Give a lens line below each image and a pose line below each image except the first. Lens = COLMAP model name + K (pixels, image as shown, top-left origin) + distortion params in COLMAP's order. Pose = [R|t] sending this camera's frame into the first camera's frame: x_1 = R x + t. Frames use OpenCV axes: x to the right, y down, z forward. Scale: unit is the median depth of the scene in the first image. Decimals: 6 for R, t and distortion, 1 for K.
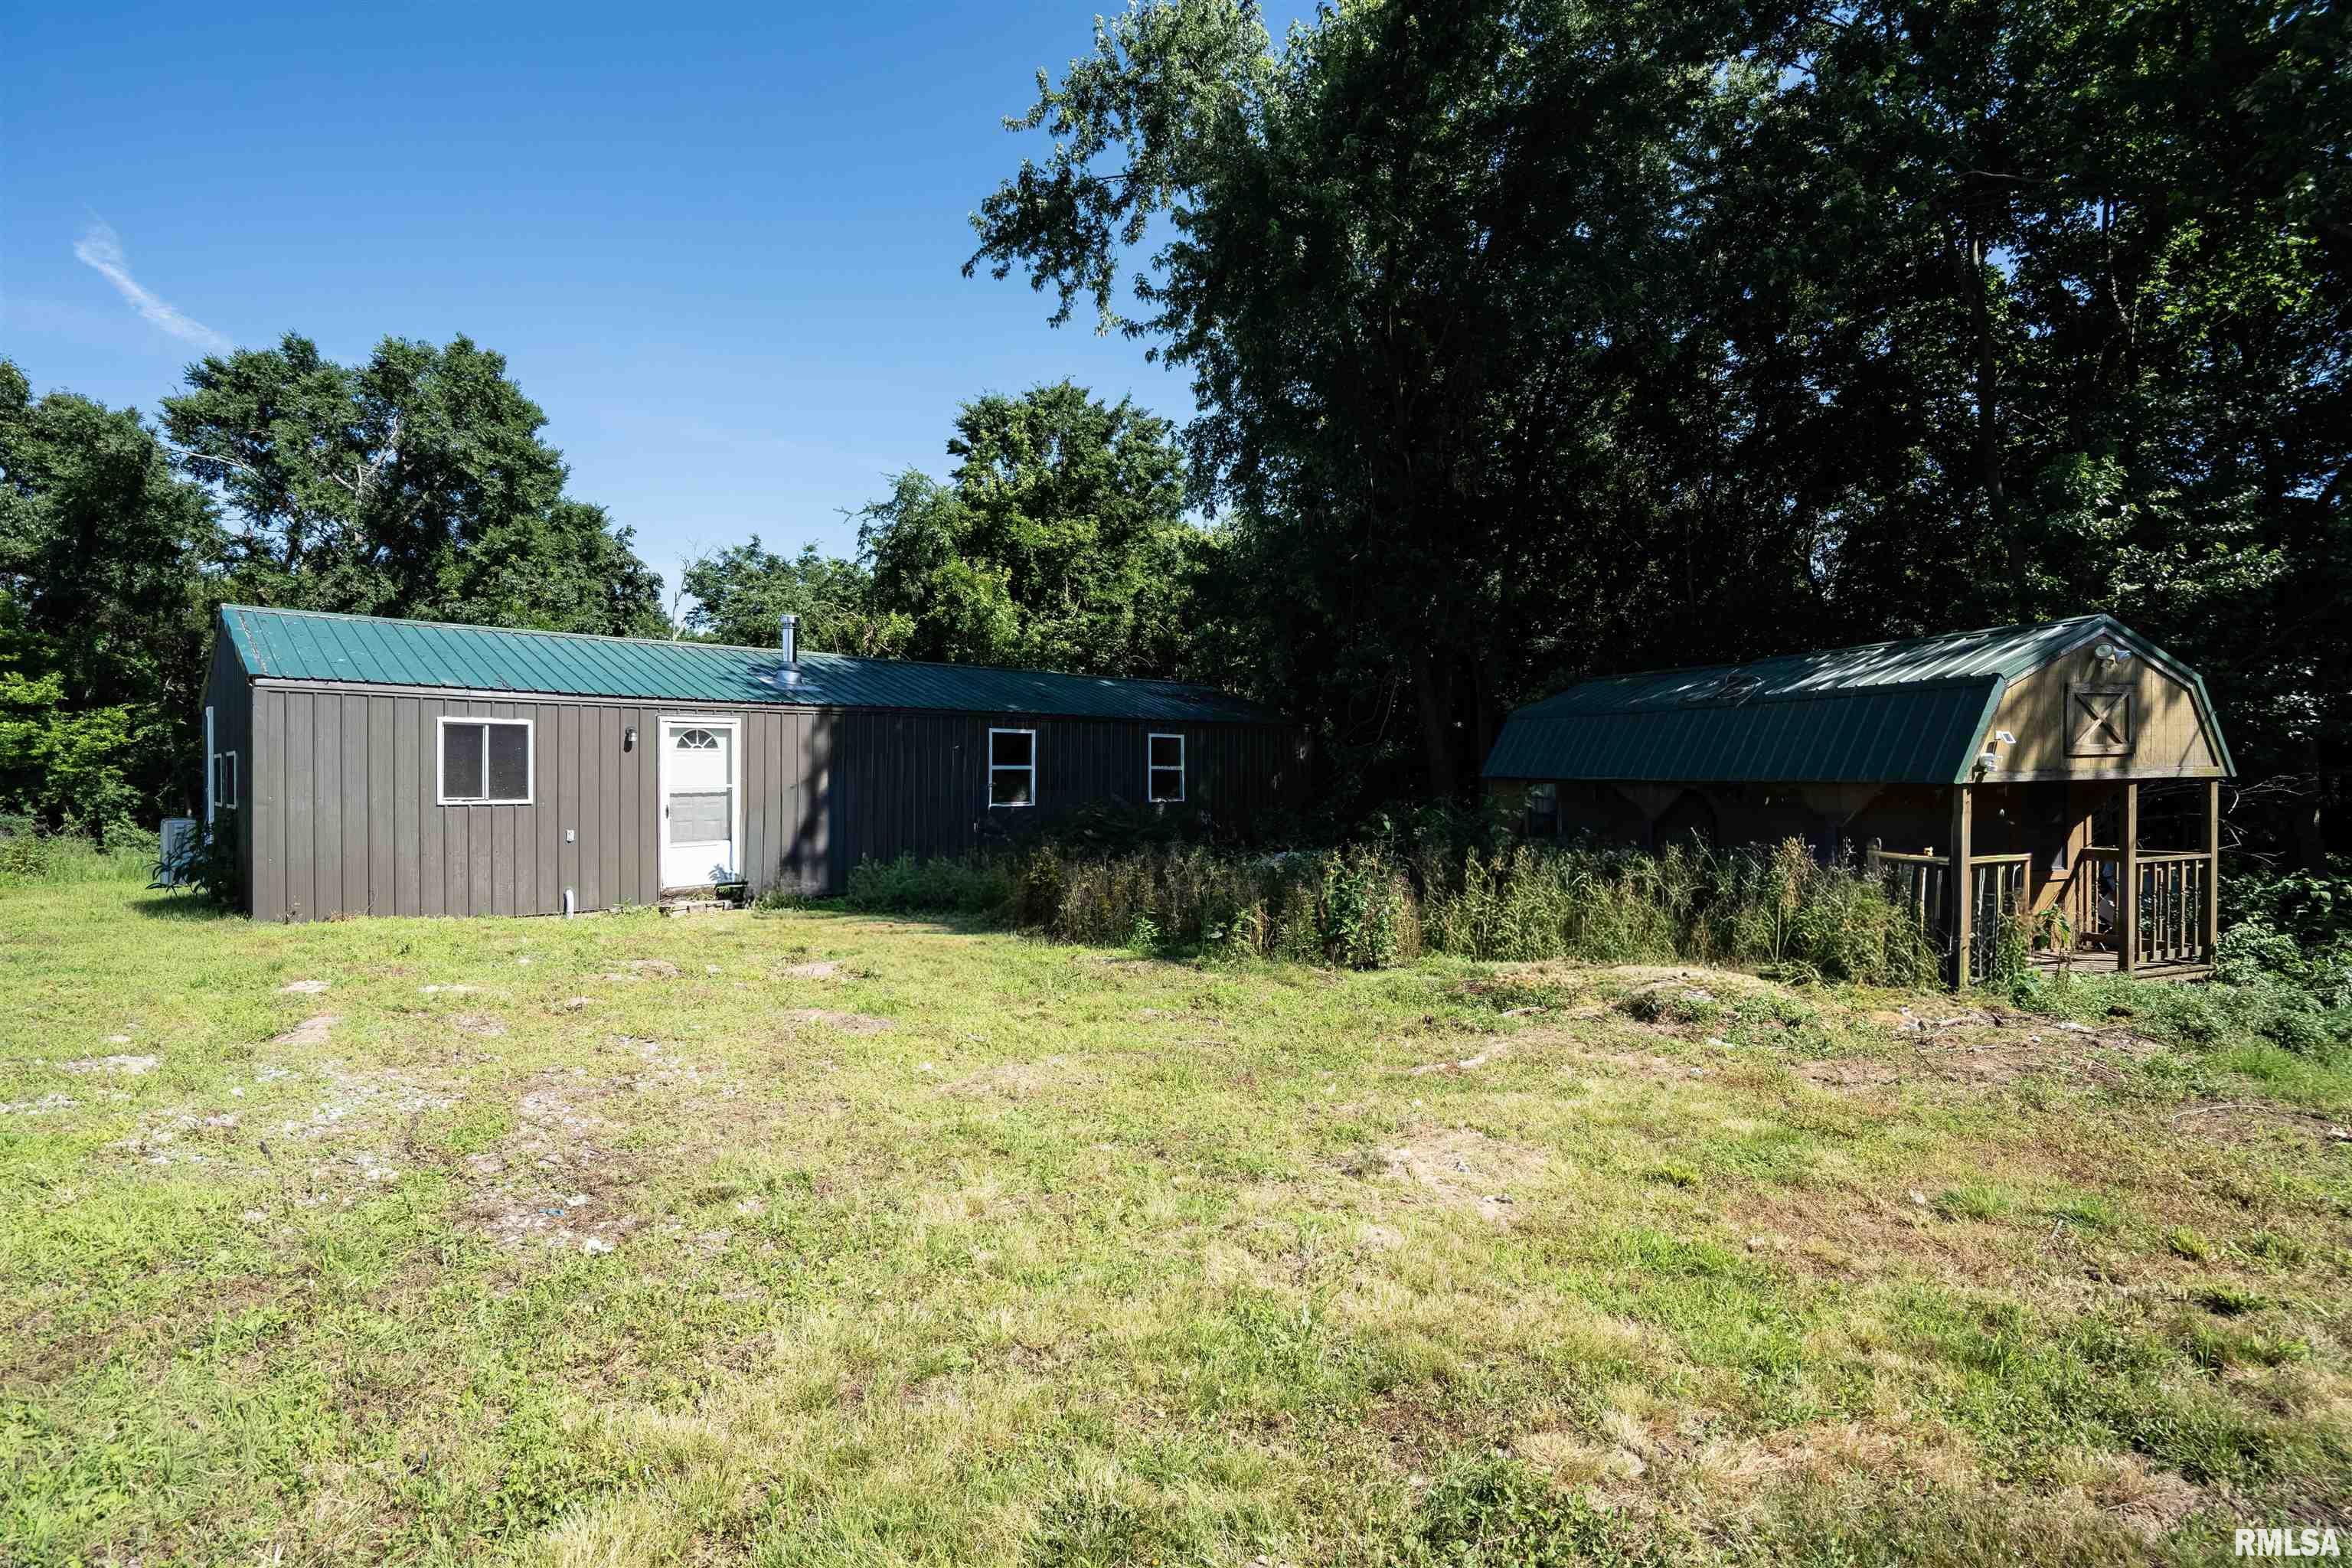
lens RADIAL K [[1082.9, 0, 1152.5], [0, 1082.9, 777.9], [0, 0, 1]] dist [-0.040331, 0.015863]
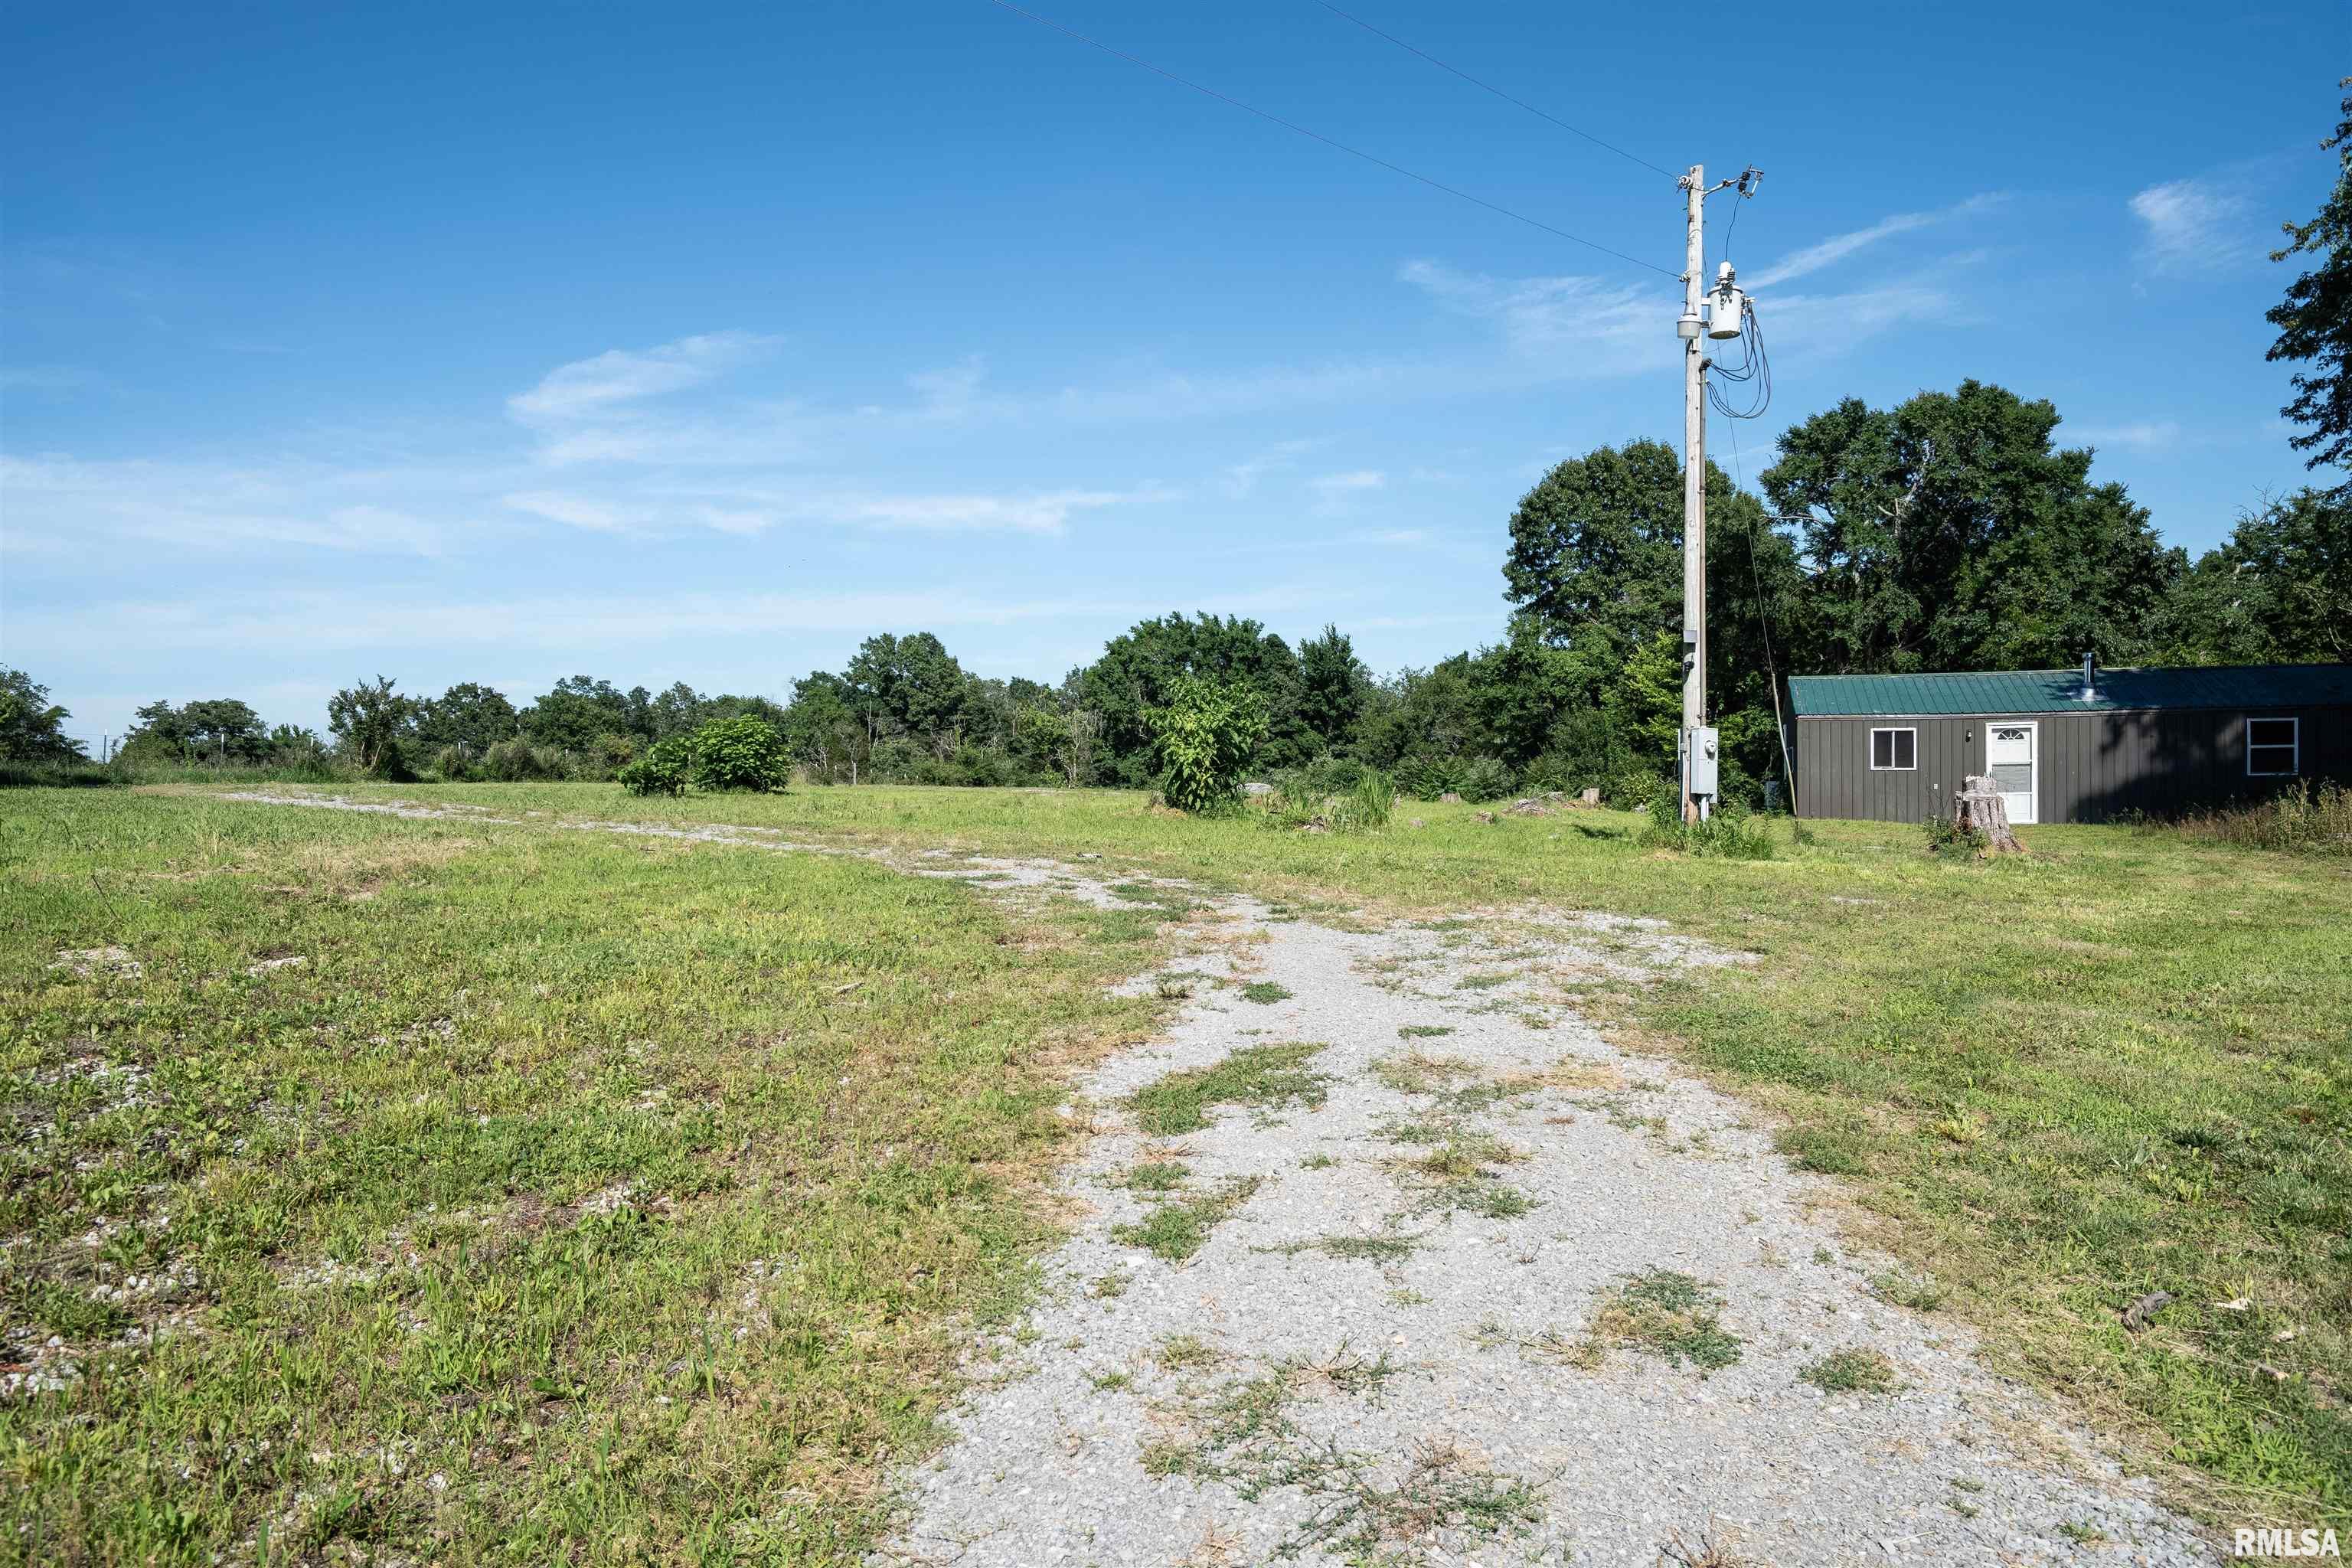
lens RADIAL K [[1620.9, 0, 1176.0], [0, 1620.9, 784.0], [0, 0, 1]] dist [-0.002052, 0.026494]
pose [[0.454859, -0.000631, -0.890563, 0.540037], [0.005554, 0.999982, 0.002129, 0.013090], [0.890546, -0.005915, 0.454854, -0.582728]]
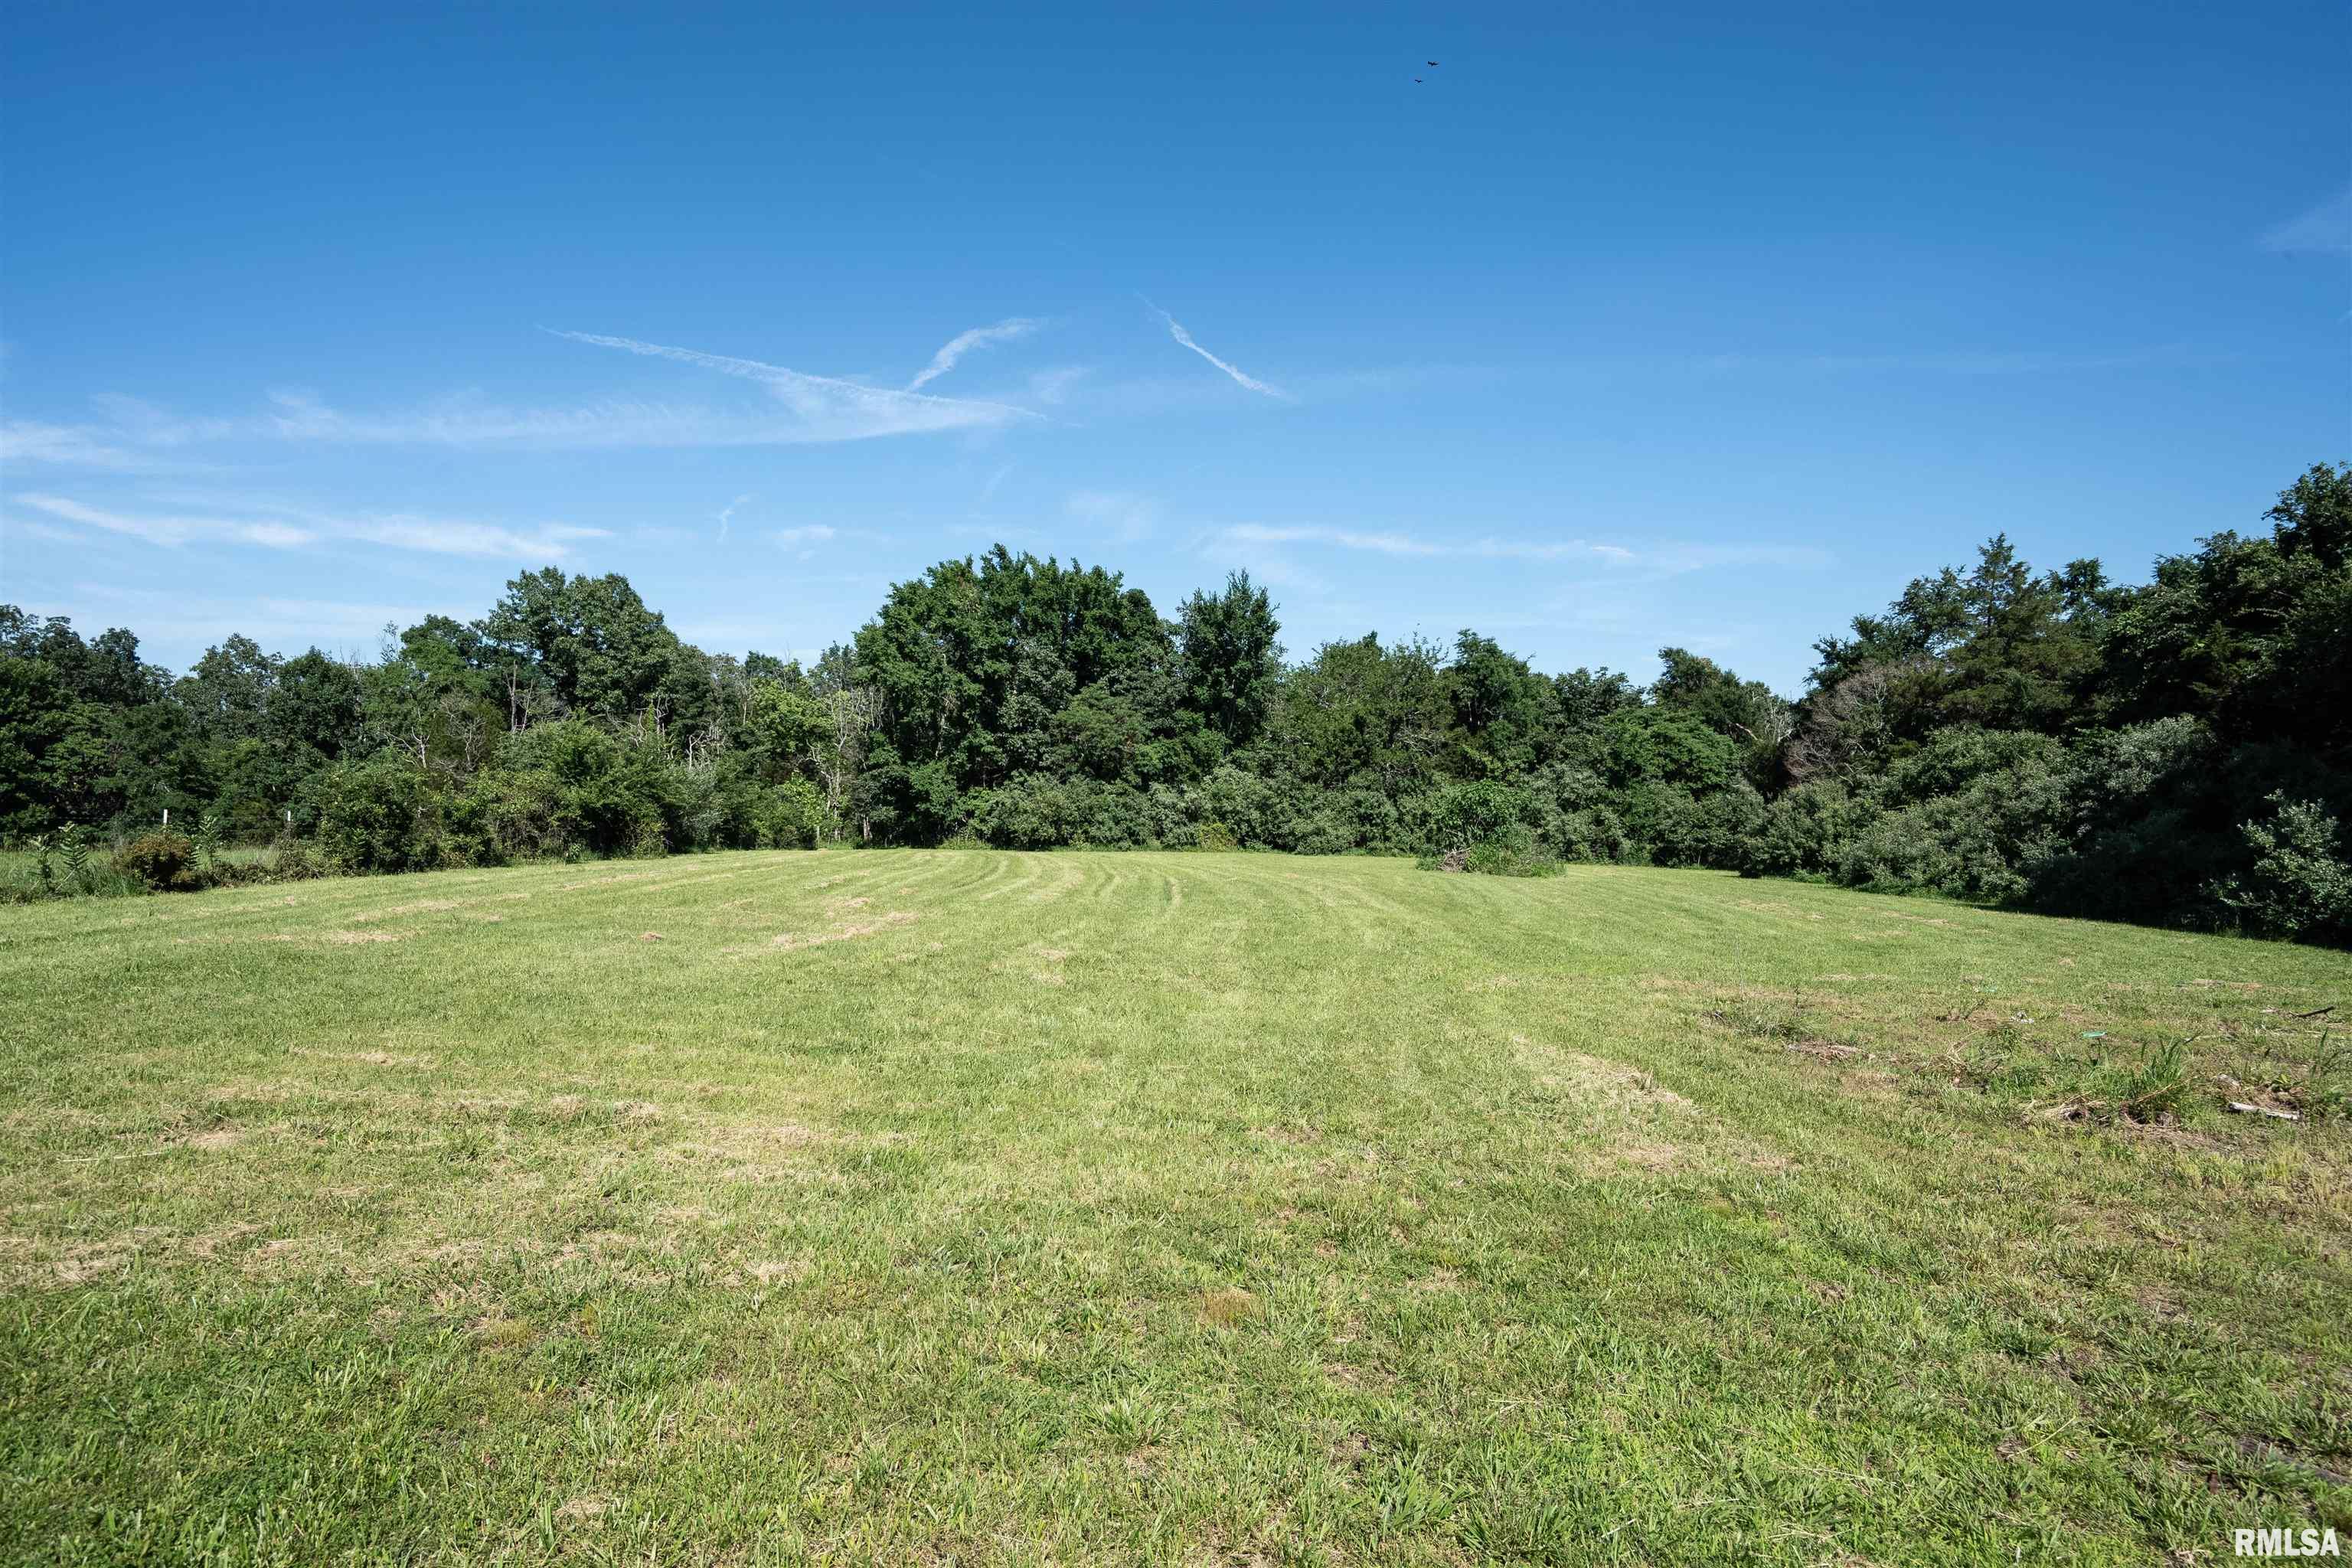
lens RADIAL K [[1255.6, 0, 1176.0], [0, 1255.6, 784.0], [0, 0, 1]] dist [-0.045861, 0.038462]
pose [[0.637270, 0.009562, -0.770581, -1.855755], [-0.016401, 0.999865, -0.001156, -0.021555], [0.770466, 0.013375, 0.637341, 0.406175]]
